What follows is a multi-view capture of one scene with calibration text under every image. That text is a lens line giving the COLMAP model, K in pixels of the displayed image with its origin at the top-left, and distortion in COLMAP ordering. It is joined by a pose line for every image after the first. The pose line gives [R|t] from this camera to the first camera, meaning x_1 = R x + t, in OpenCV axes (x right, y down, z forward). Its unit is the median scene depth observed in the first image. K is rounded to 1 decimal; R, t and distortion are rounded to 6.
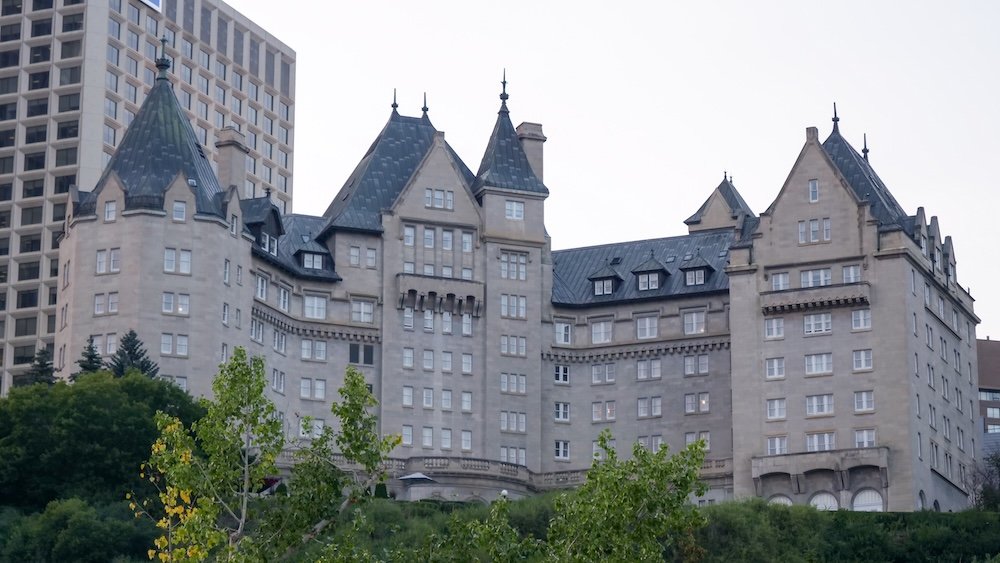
lens RADIAL K [[2752.5, 0, 500.0], [0, 2752.5, 281.5], [0, 0, 1]] dist [-0.024389, -0.280278]
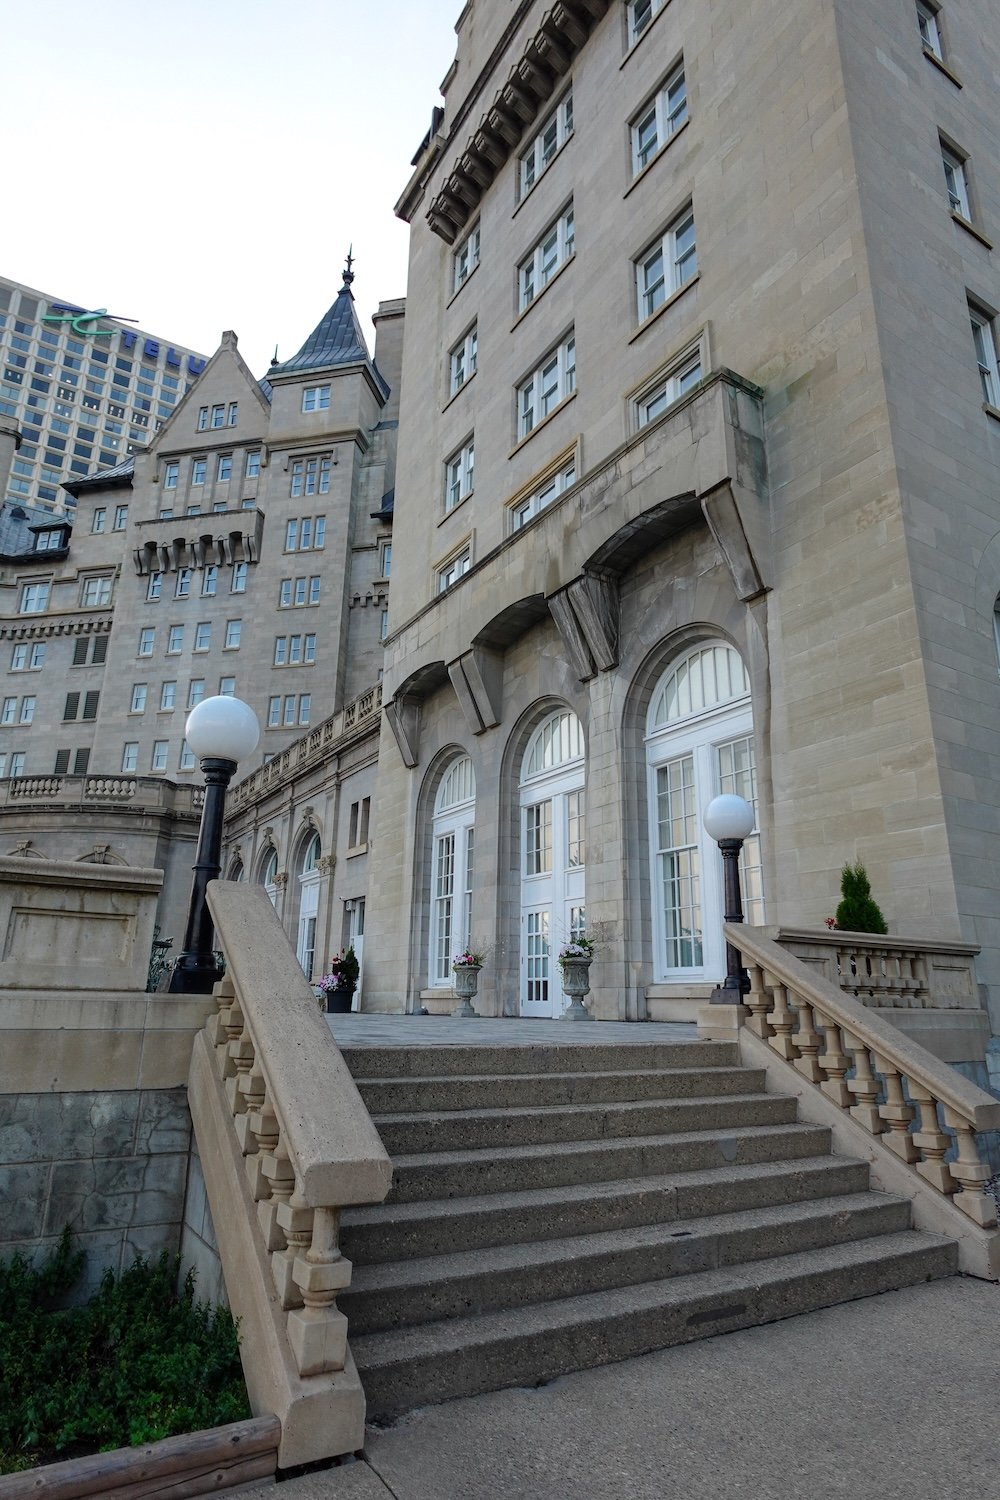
lens RADIAL K [[853.4, 0, 497.7], [0, 853.4, 752.1], [0, 0, 1]] dist [-0.003592, 0.007495]
pose [[0.819434, -0.154363, -0.551997, 0.142345], [0.139515, 0.987804, -0.069126, 0.078670], [0.555935, -0.020367, 0.830976, 0.868896]]
